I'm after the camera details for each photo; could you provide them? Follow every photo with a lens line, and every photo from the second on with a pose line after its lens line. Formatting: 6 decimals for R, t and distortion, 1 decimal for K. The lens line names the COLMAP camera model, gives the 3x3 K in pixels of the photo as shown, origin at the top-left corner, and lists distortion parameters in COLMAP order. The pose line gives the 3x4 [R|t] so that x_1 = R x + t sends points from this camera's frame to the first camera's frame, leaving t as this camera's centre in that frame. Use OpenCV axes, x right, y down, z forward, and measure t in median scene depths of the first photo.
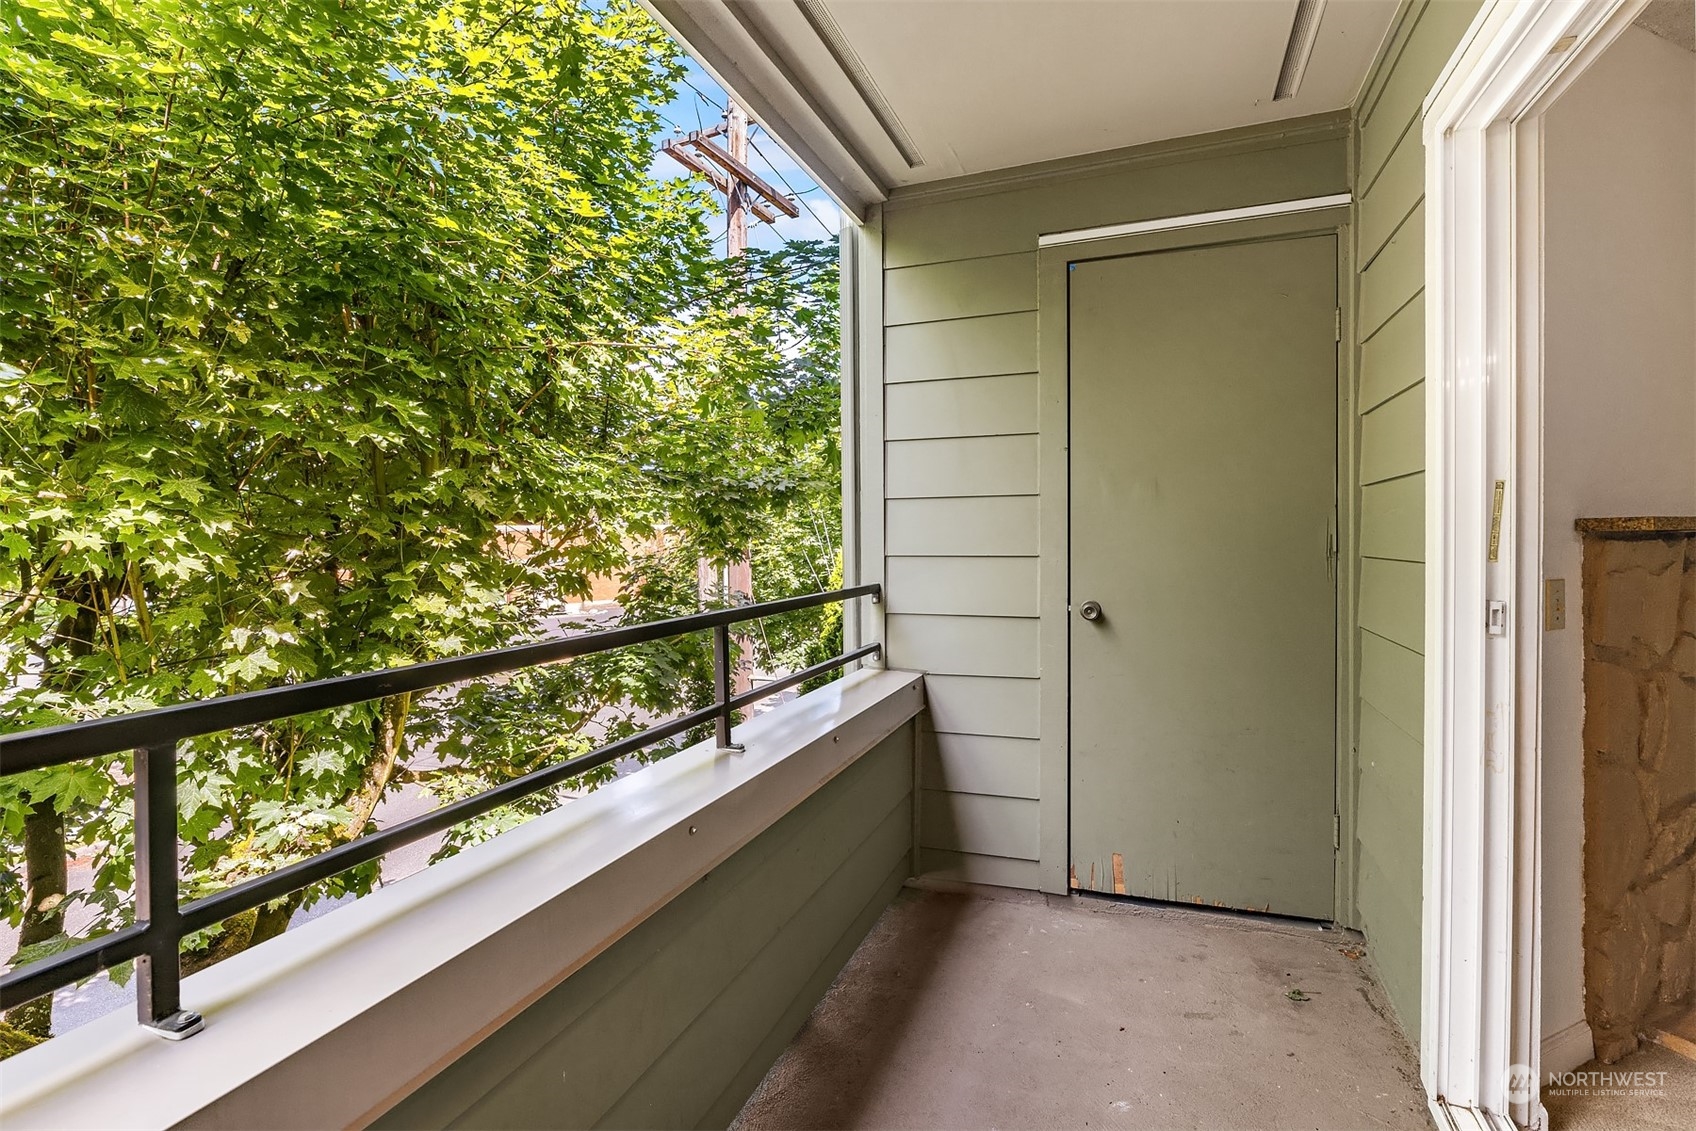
lens RADIAL K [[819.2, 0, 855.6], [0, 819.2, 539.8], [0, 0, 1]] dist [0.000786, 0.000005]
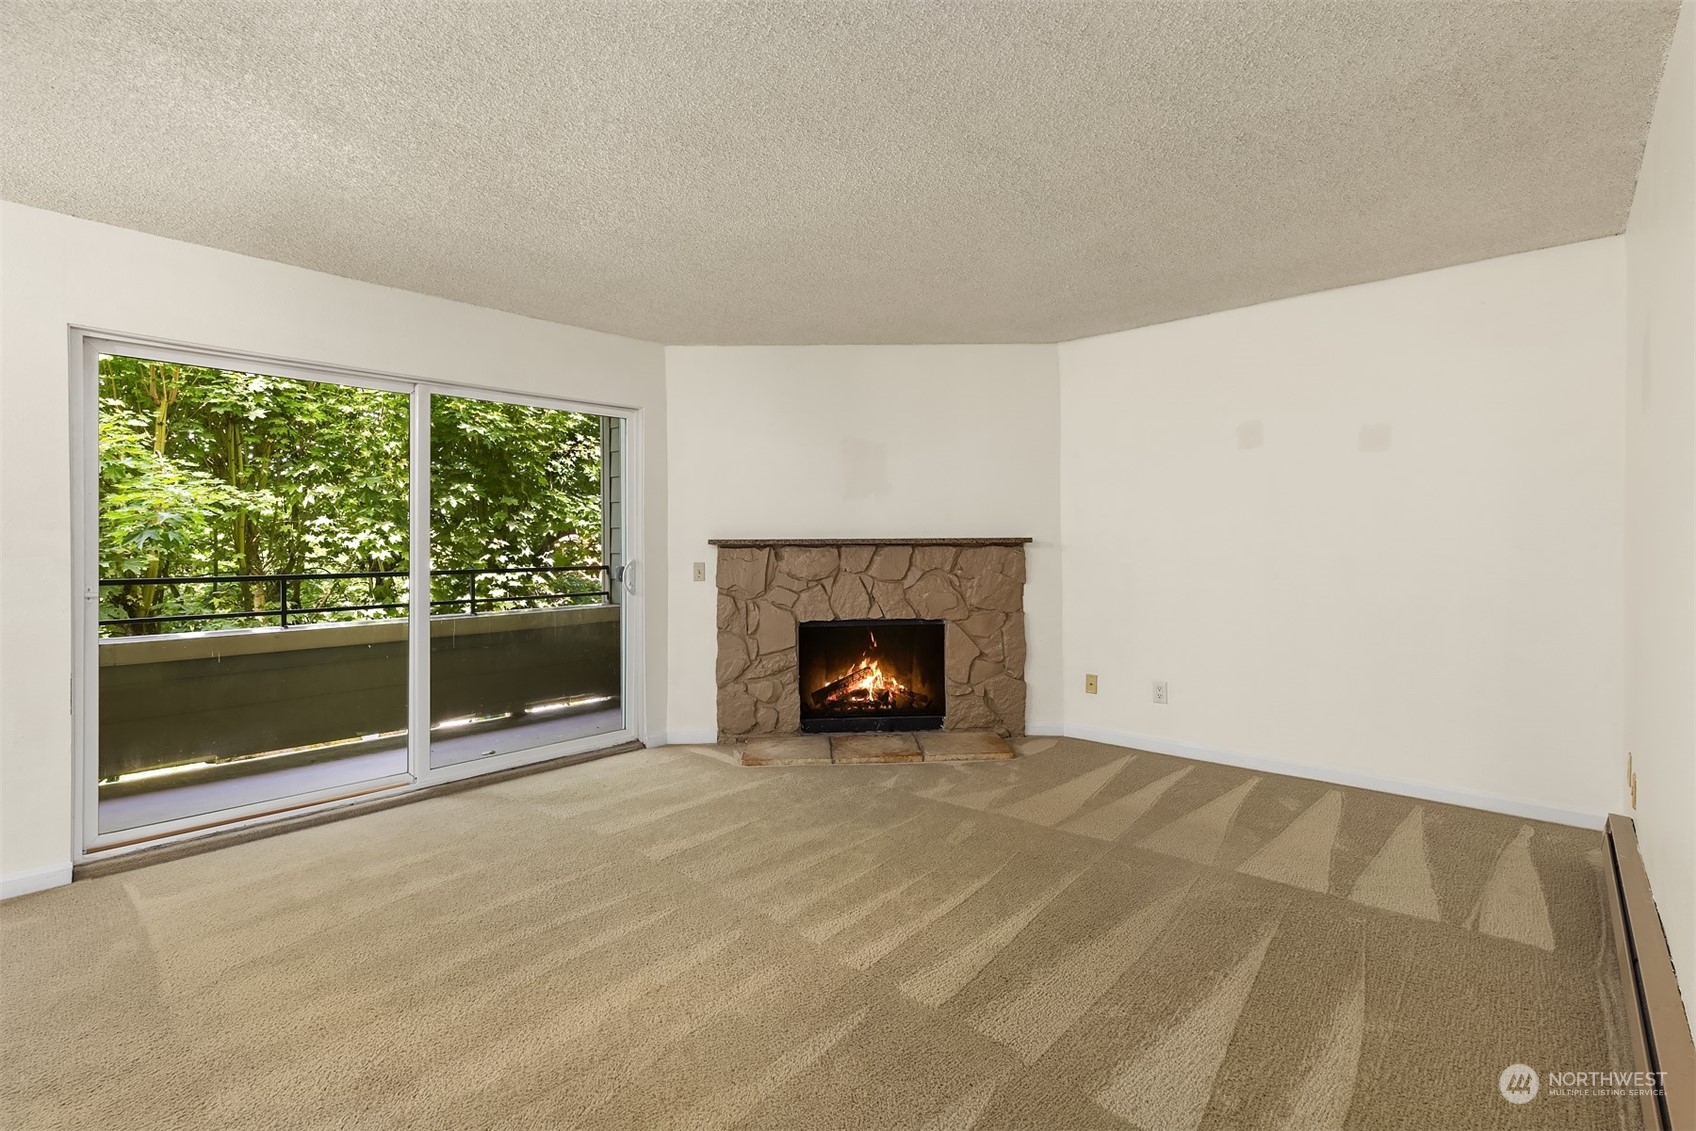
lens RADIAL K [[774.9, 0, 853.0], [0, 774.9, 551.4], [0, 0, 1]] dist [0.004090, 0.000236]
pose [[0.933094, 0.008854, -0.359523, 1.551601], [-0.006683, 0.999951, 0.007280, -0.006501], [0.359570, -0.004391, 0.933108, -0.824491]]
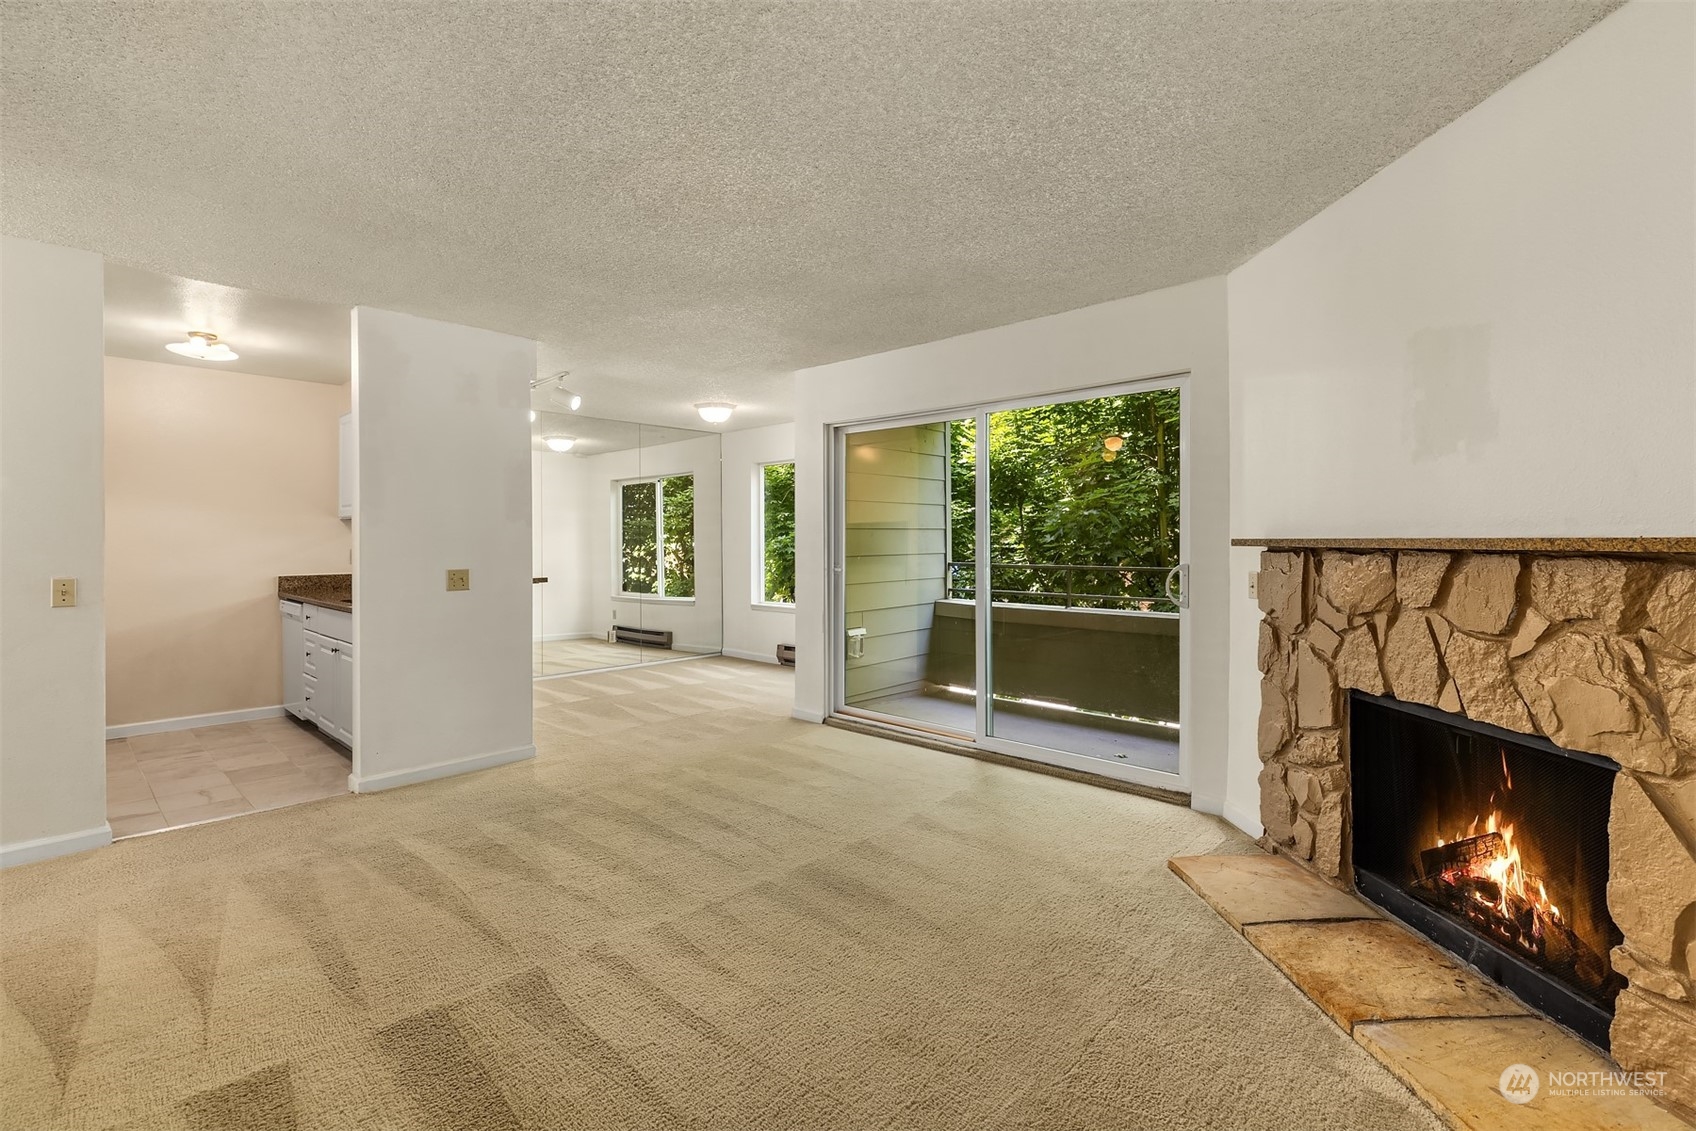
lens RADIAL K [[736.2, 0, 850.0], [0, 736.2, 543.7], [0, 0, 1]] dist [0.027626, -0.000076]
pose [[-0.401898, 0.005825, -0.915666, 1.909098], [-0.017636, 0.999745, 0.014101, -0.016368], [0.915515, 0.021816, -0.401693, 0.573714]]
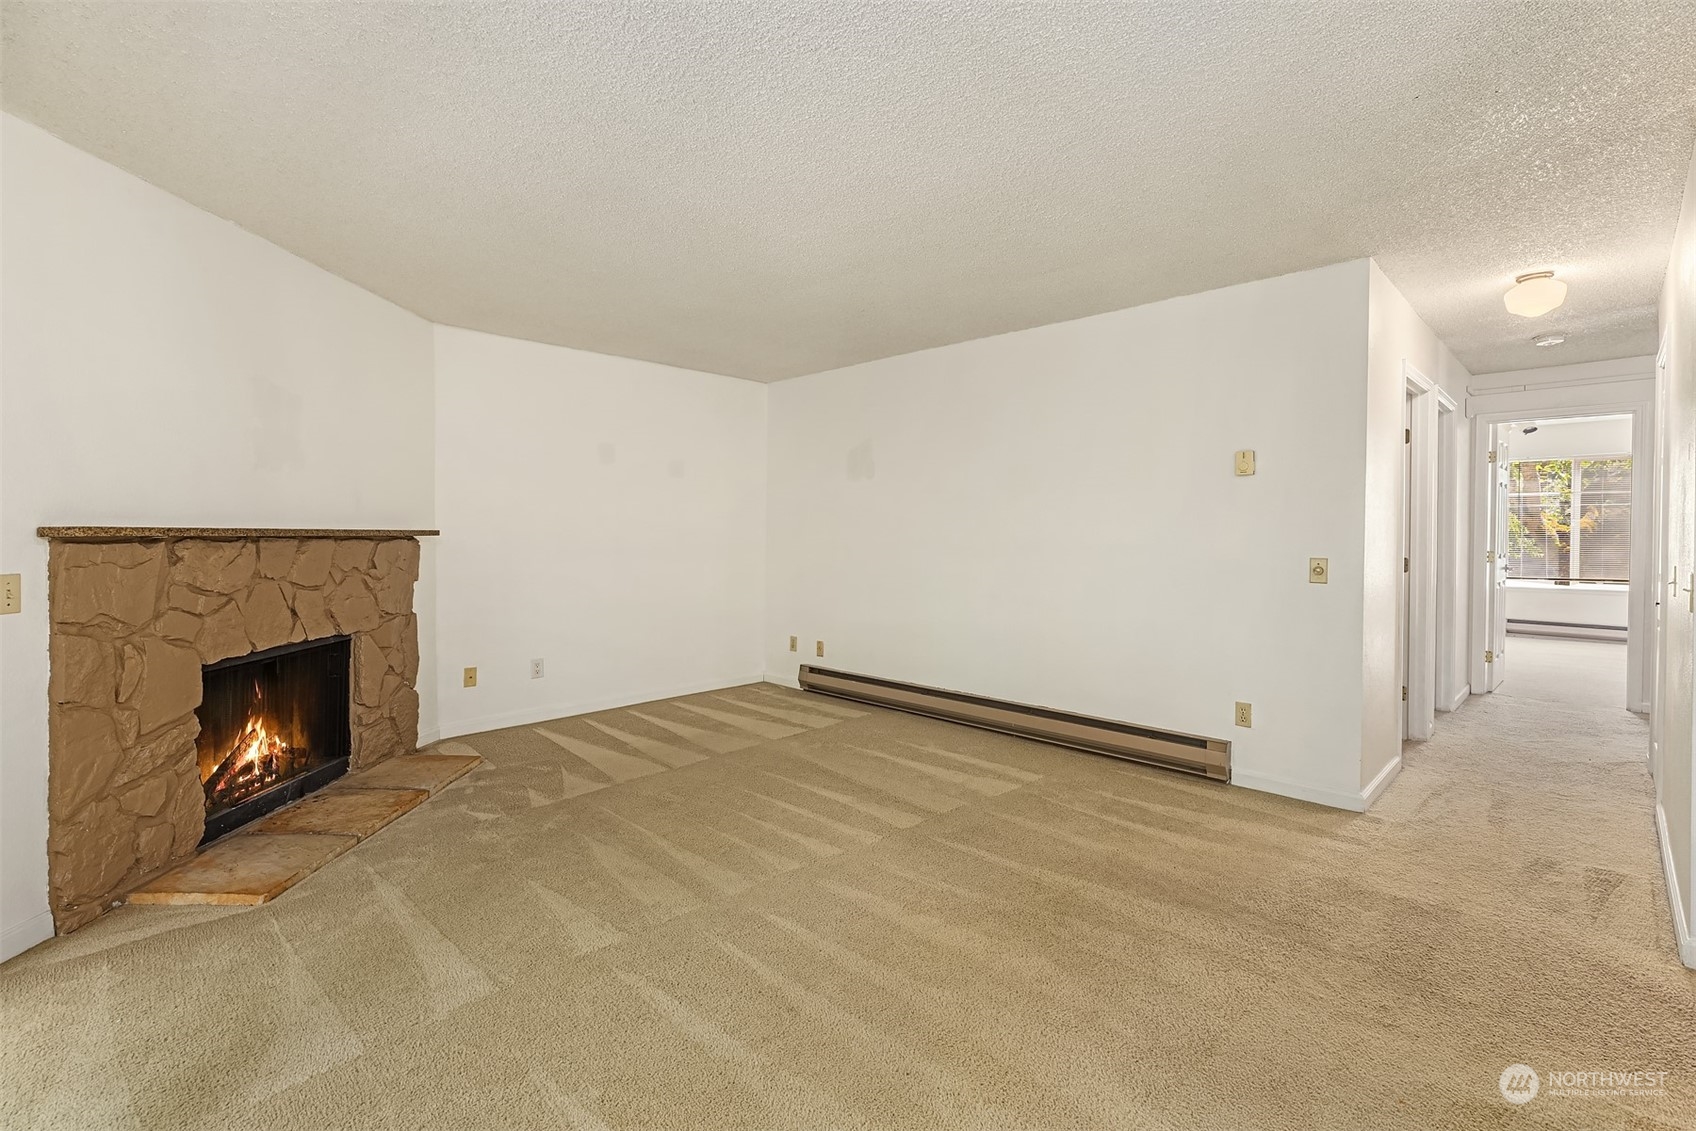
lens RADIAL K [[736.2, 0, 850.0], [0, 736.2, 543.7], [0, 0, 1]] dist [0.027626, -0.000076]
pose [[0.418519, -0.002174, 0.908206, 0.227551], [0.002986, 0.999995, 0.001018, 0.002619], [-0.908203, 0.002286, 0.418523, -0.469626]]
